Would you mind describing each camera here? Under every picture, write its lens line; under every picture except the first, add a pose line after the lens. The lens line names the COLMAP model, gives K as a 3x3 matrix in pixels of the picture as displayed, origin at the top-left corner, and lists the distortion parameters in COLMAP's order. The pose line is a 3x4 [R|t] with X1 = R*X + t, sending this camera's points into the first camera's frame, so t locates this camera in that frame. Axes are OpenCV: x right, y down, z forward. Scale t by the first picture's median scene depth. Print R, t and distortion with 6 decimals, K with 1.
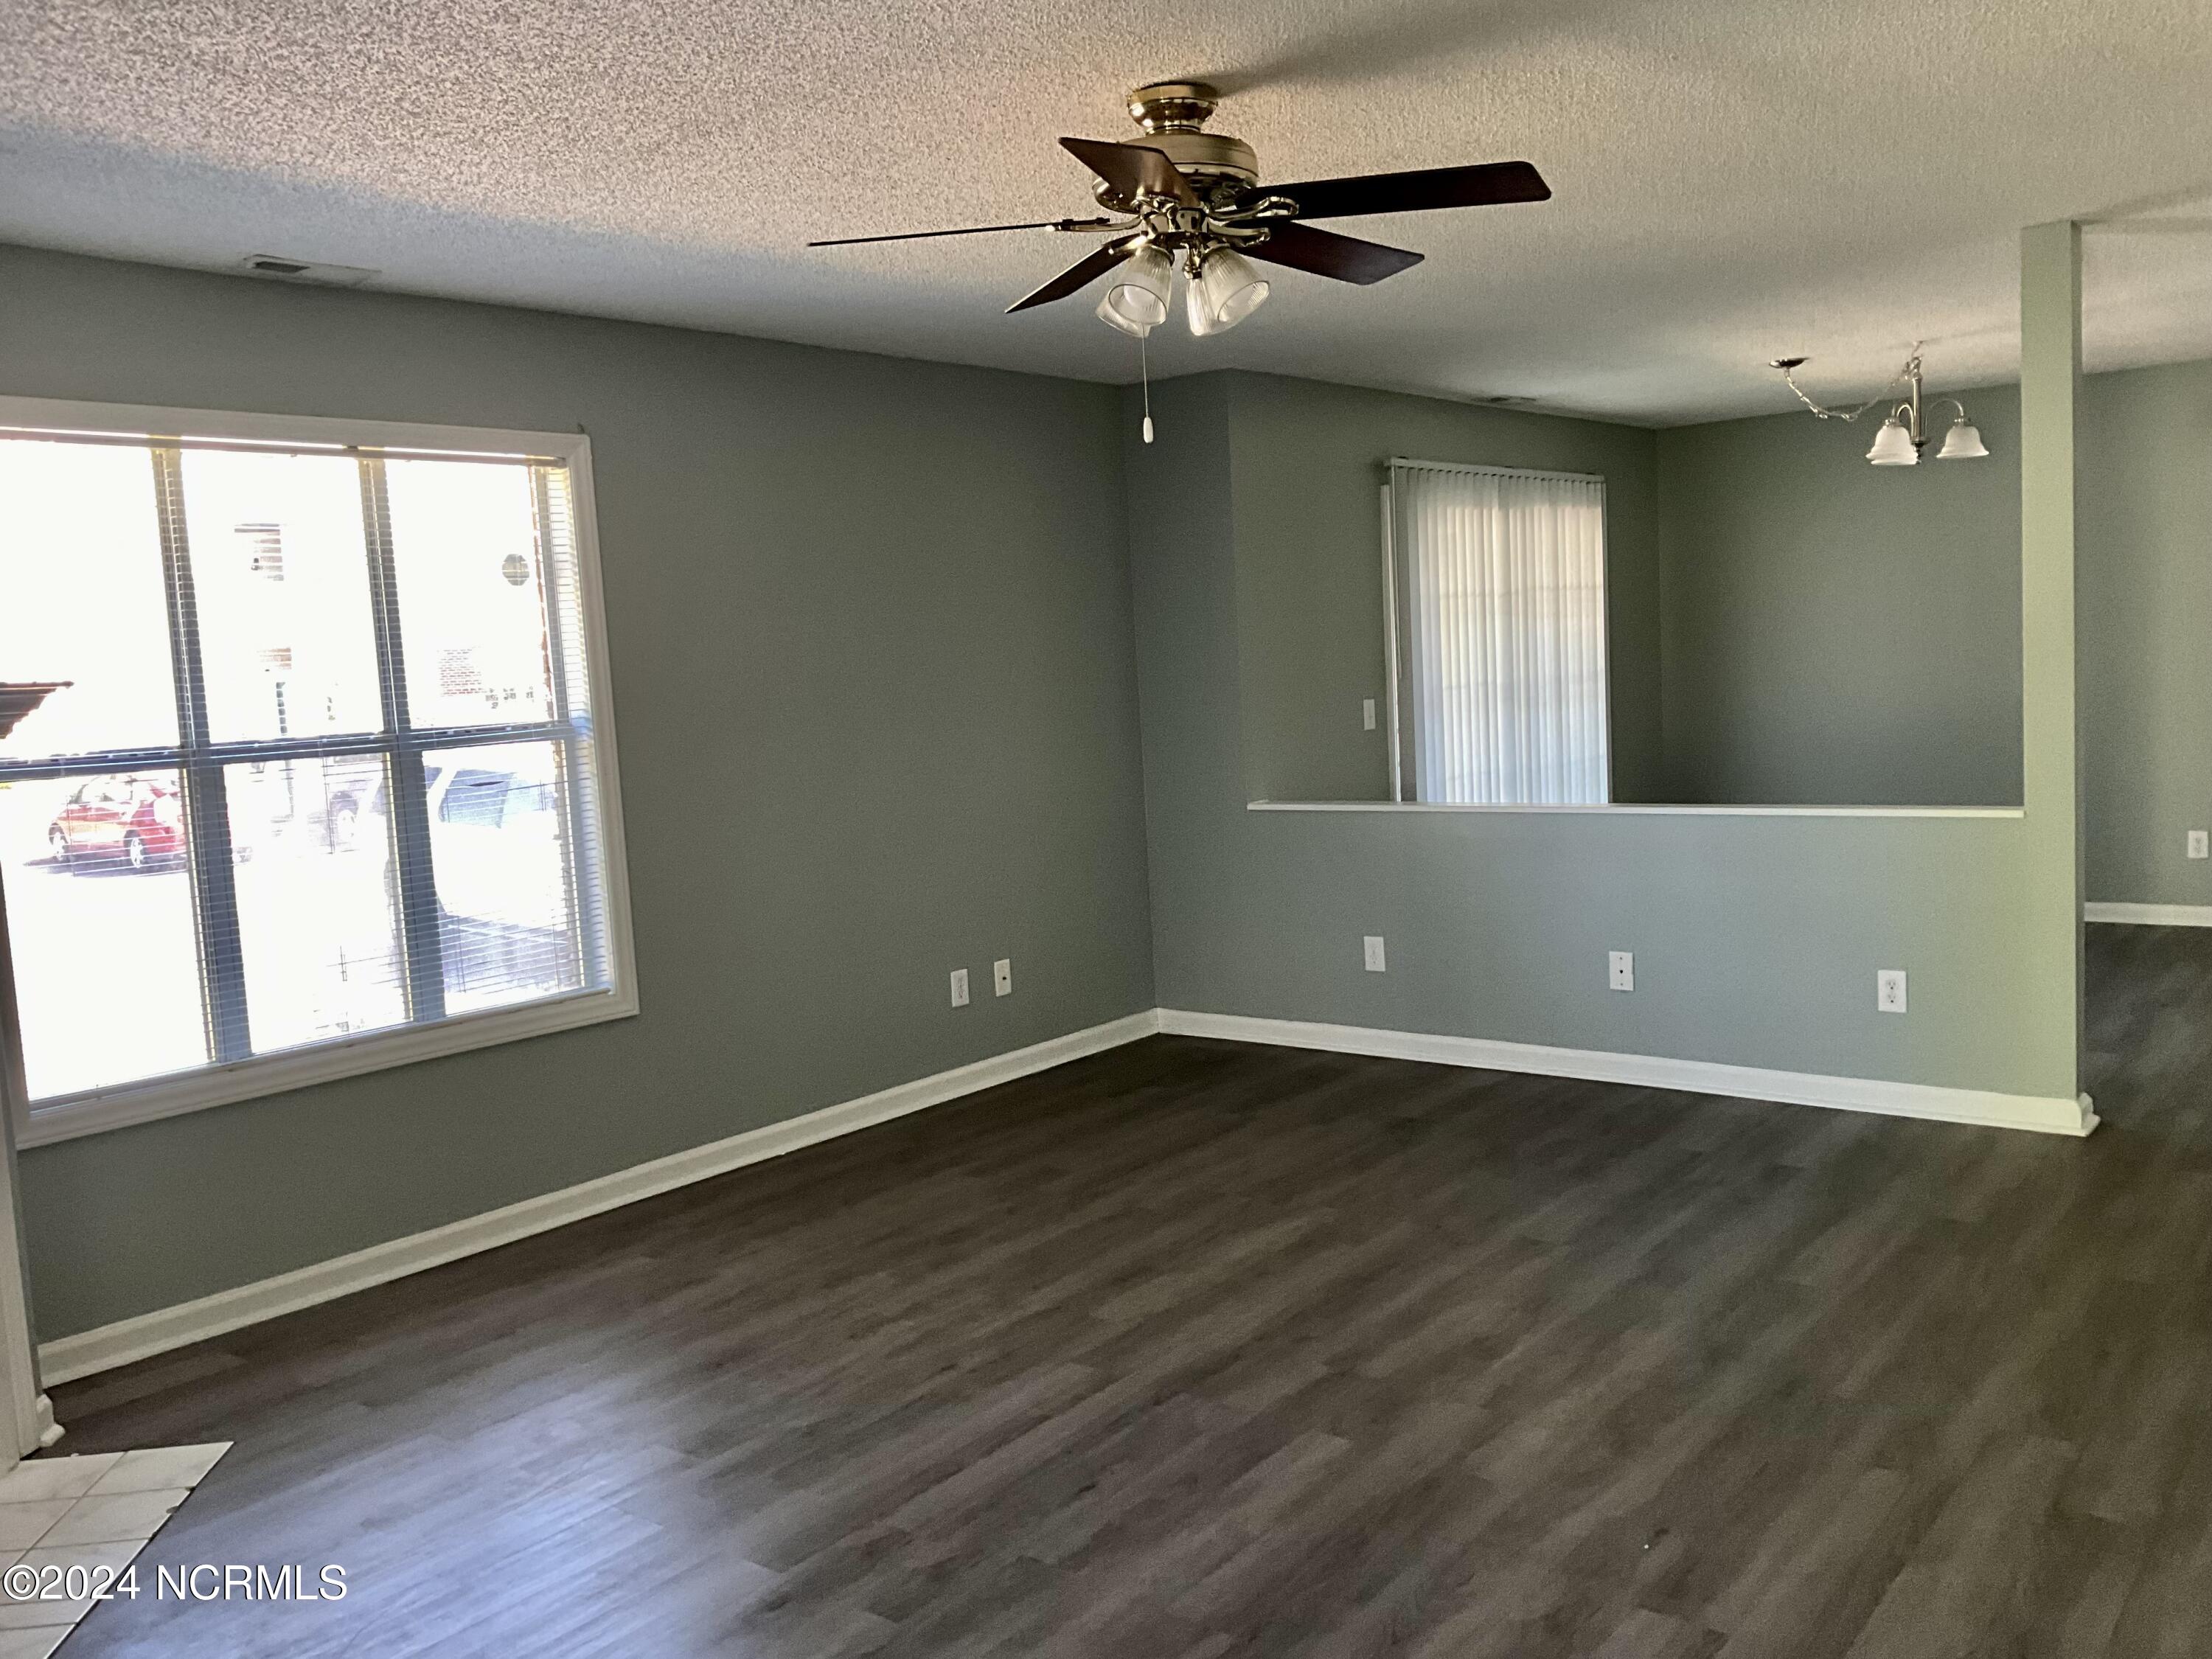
lens RADIAL K [[1809.6, 0, 1108.7], [0, 1809.6, 845.3], [0, 0, 1]] dist [0.137736, -0.293072]
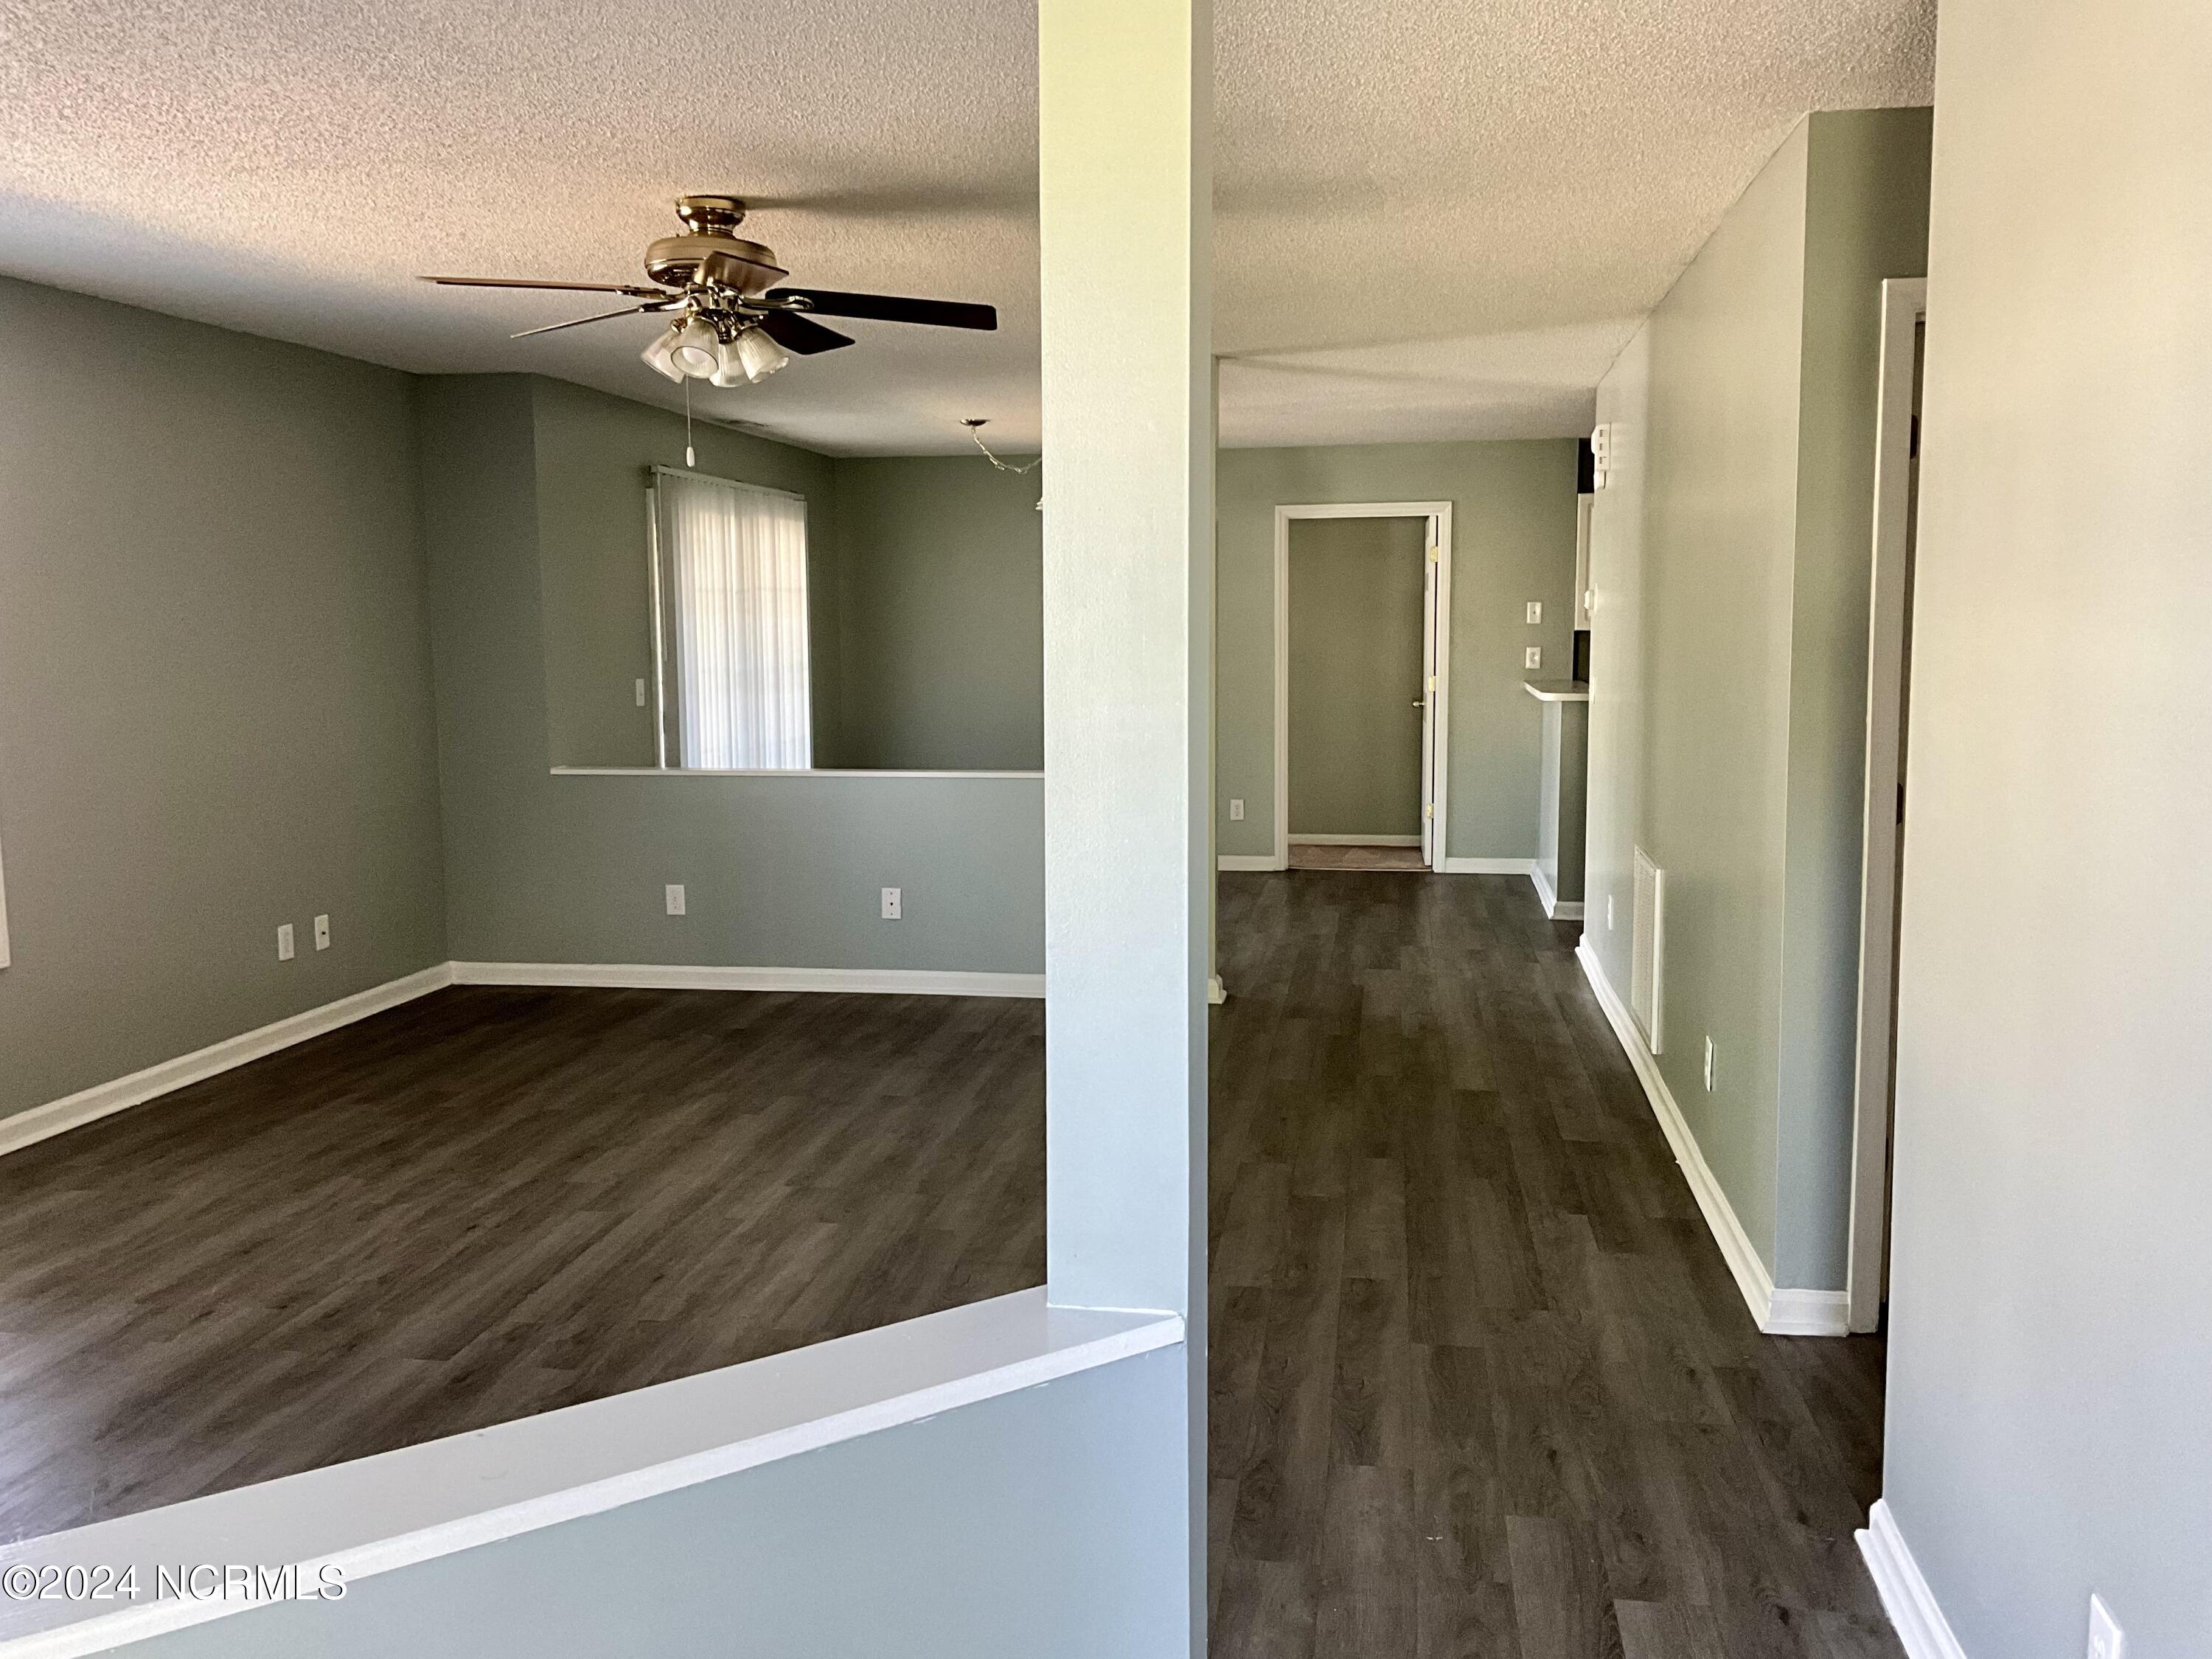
lens RADIAL K [[1809.6, 0, 1108.7], [0, 1809.6, 845.3], [0, 0, 1]] dist [0.137736, -0.293072]
pose [[0.869650, -0.011937, 0.493524, -0.261476], [0.010385, 0.999929, 0.005884, 0.030429], [-0.493559, 0.000008, 0.869712, -0.194974]]
